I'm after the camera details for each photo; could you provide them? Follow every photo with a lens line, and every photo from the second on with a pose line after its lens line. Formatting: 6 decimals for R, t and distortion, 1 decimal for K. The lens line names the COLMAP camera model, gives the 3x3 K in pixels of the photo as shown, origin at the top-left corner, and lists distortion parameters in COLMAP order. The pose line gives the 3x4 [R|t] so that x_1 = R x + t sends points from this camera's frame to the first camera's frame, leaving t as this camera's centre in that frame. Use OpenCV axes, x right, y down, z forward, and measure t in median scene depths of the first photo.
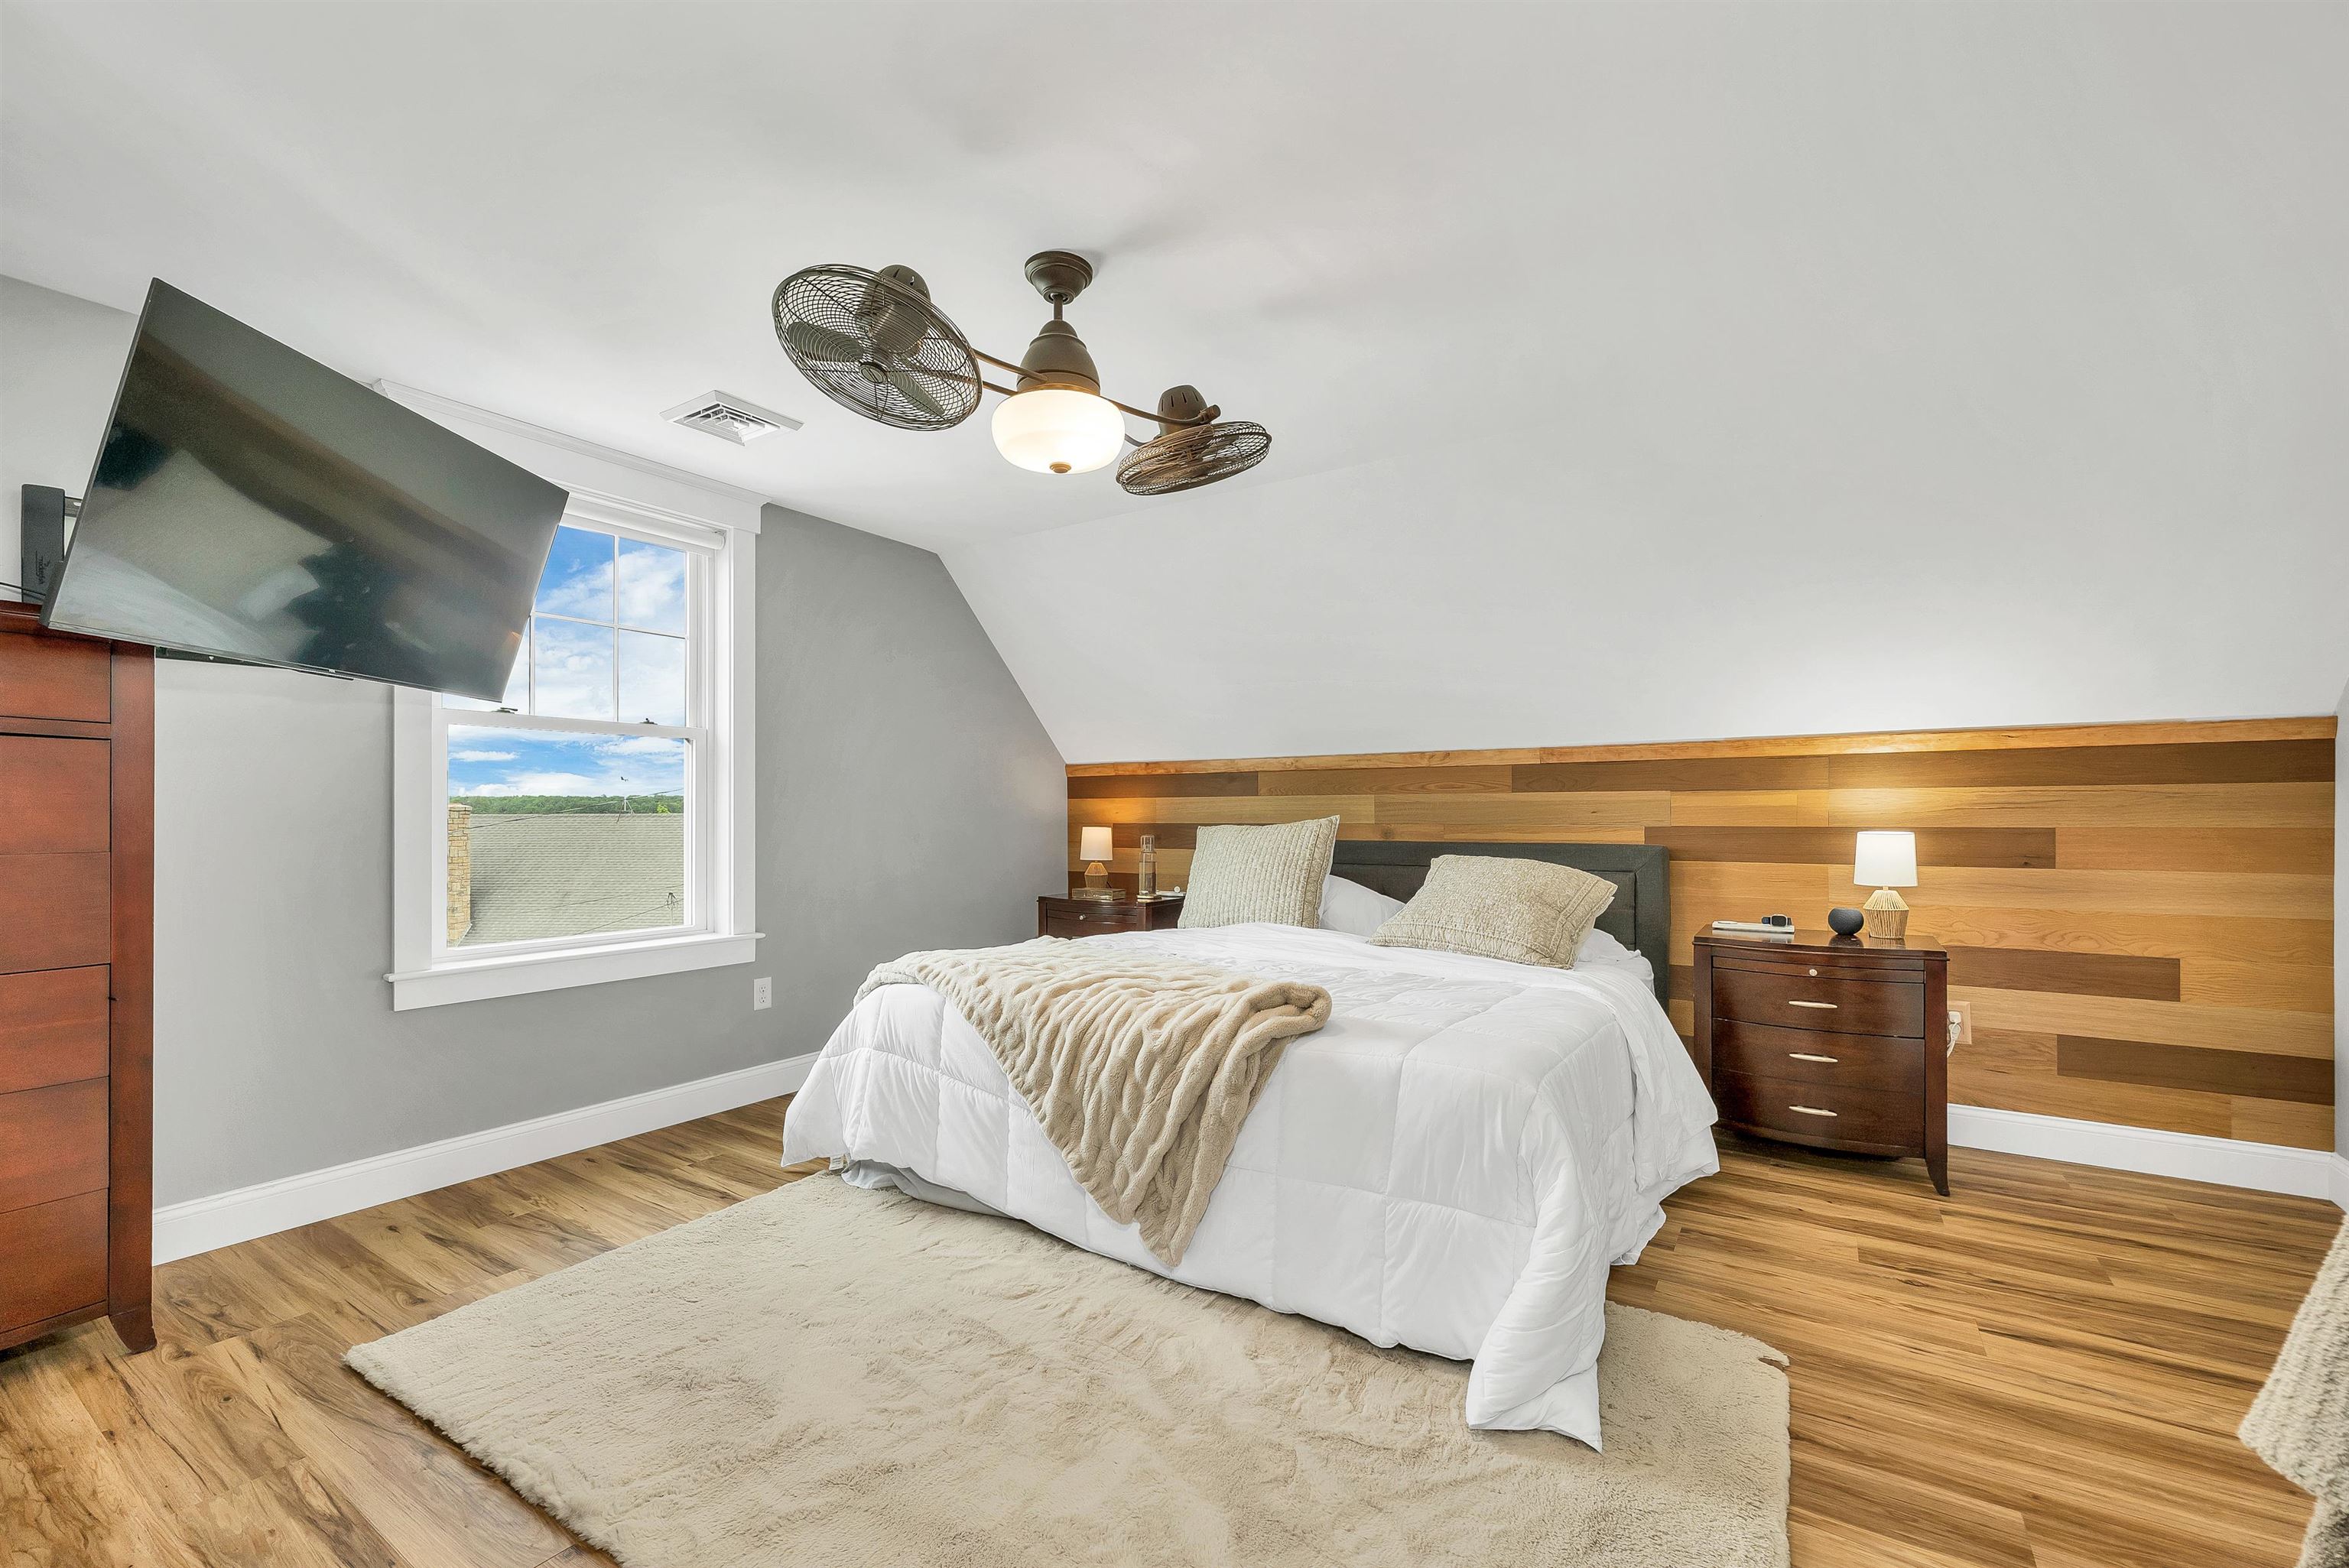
lens RADIAL K [[949.6, 0, 1179.6], [0, 949.6, 884.7], [0, 0, 1]] dist [0.001128, 0.000127]
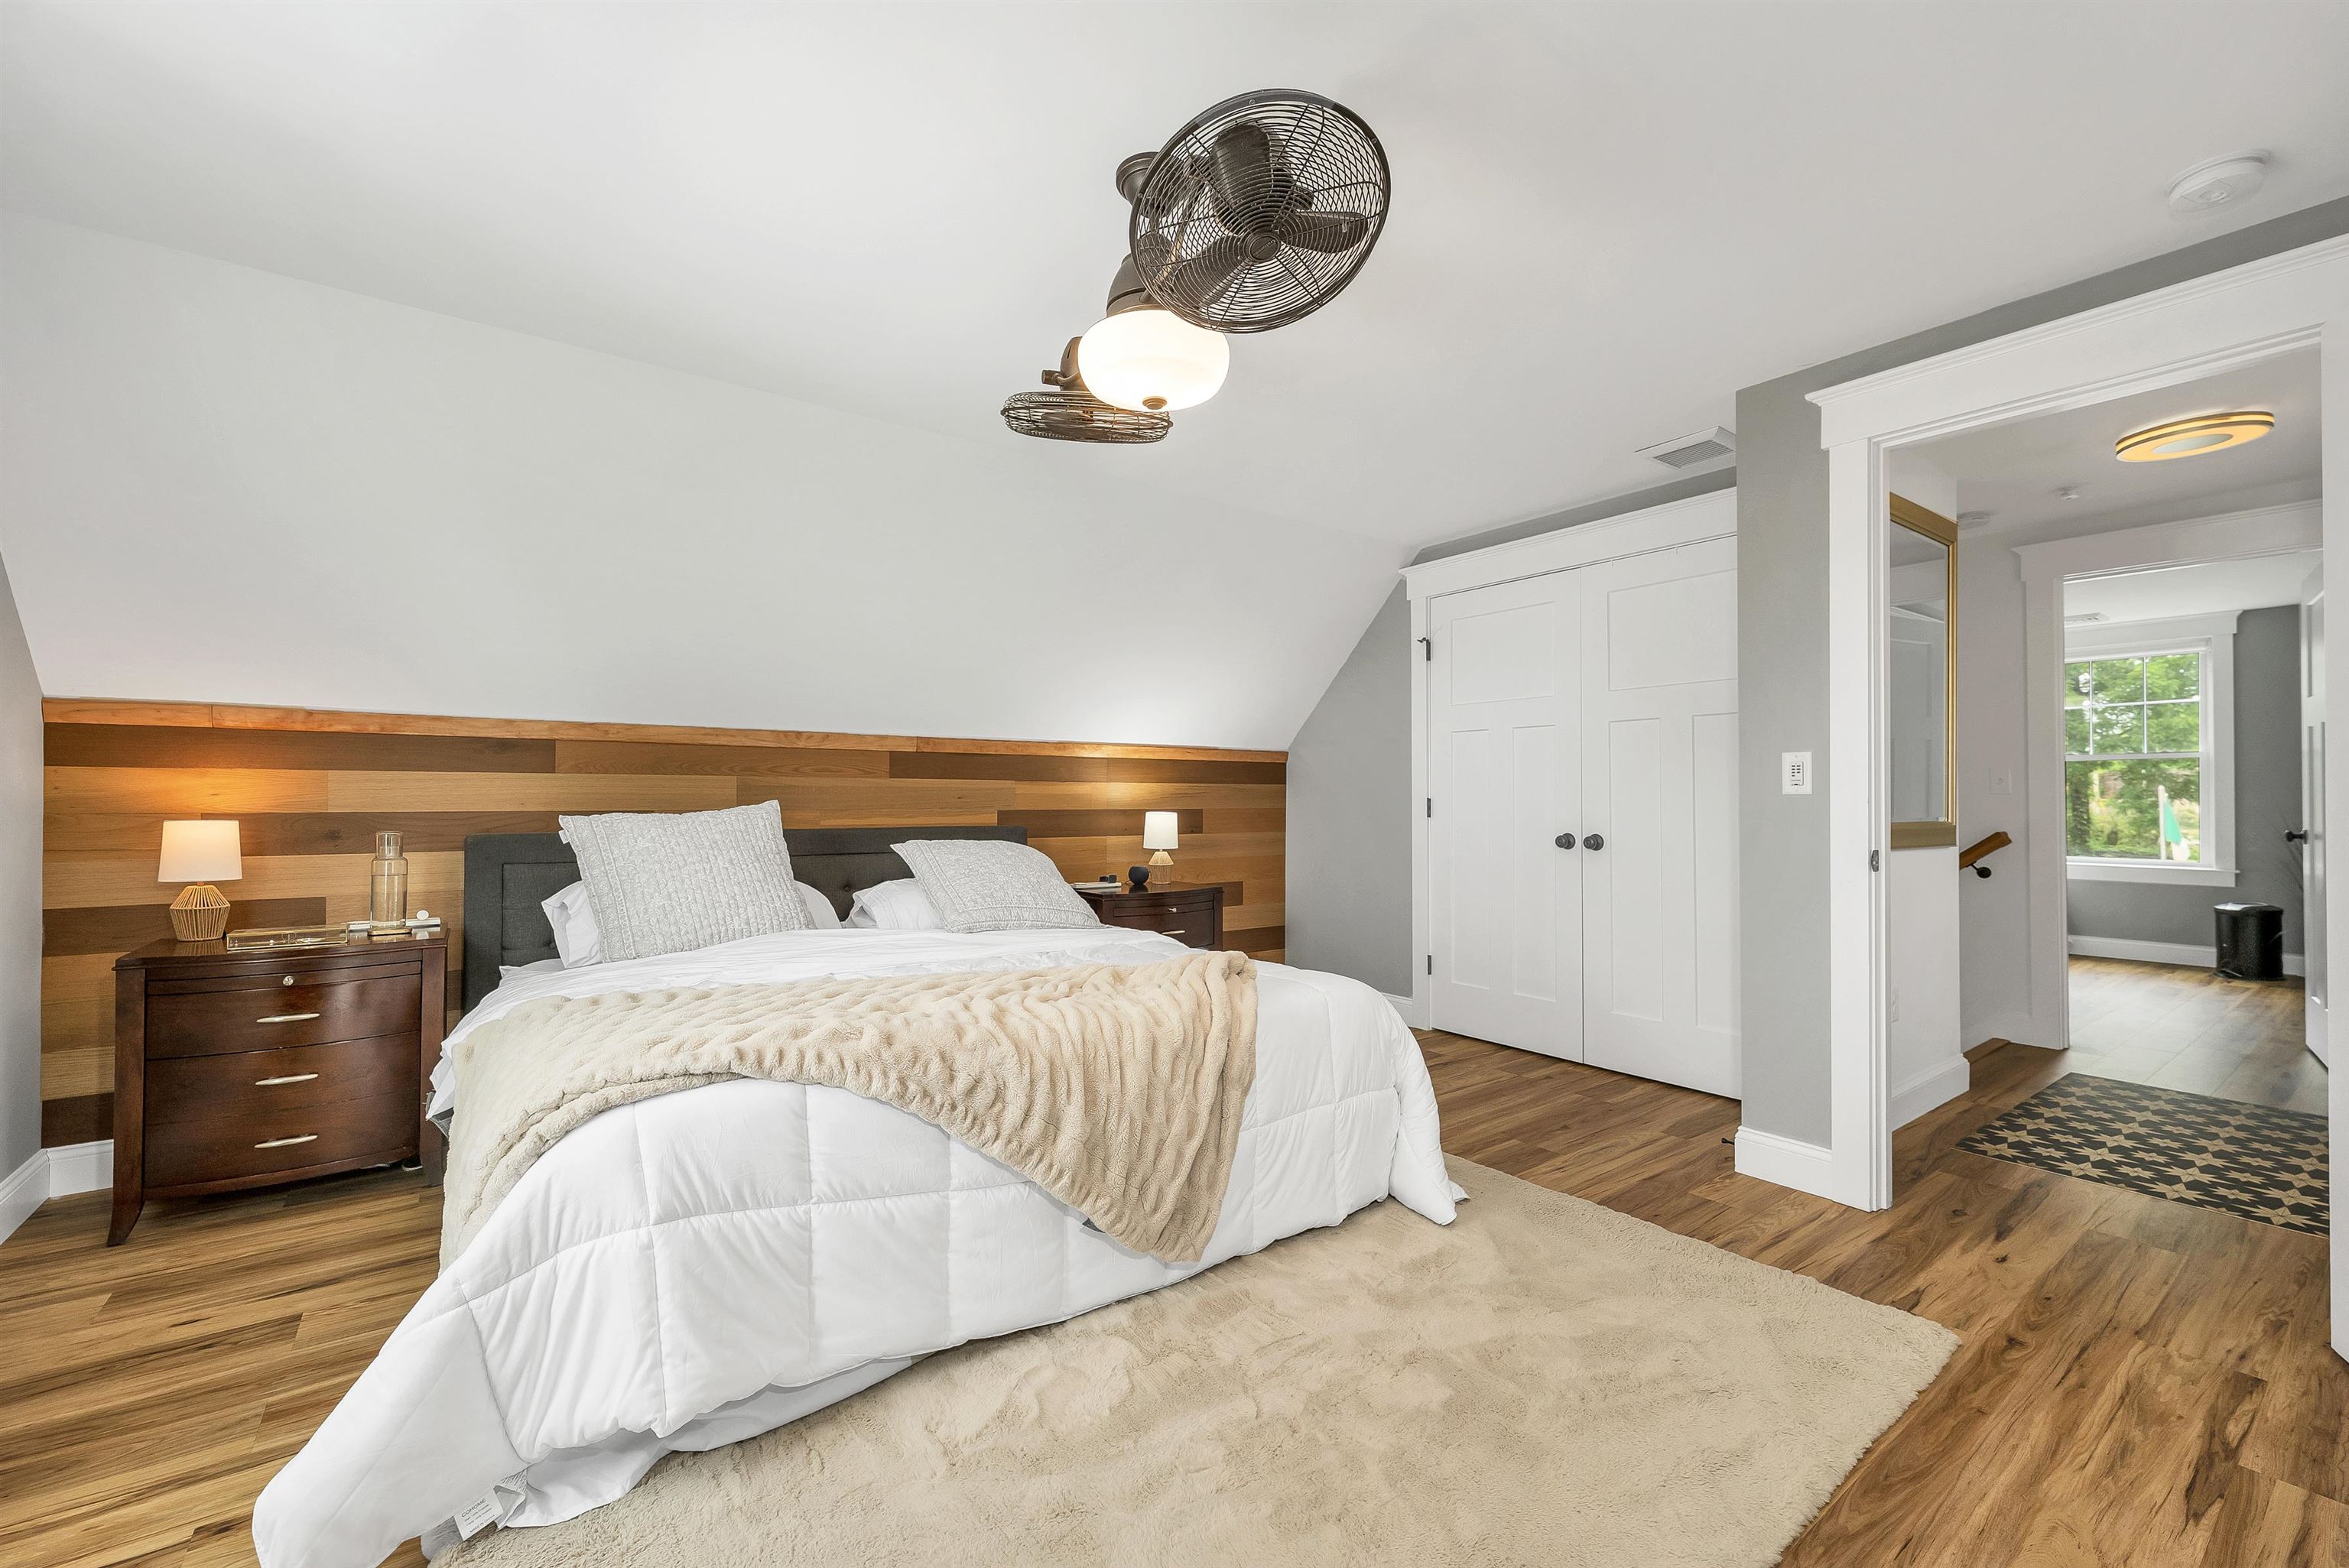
lens RADIAL K [[975.0, 0, 1176.2], [0, 975.0, 808.9], [0, 0, 1]] dist [0.001745, 0.000674]
pose [[0.341494, -0.007253, 0.939856, -0.756403], [0.065138, 0.997748, -0.015968, -0.039444], [-0.937624, 0.066674, 0.341197, 0.508921]]
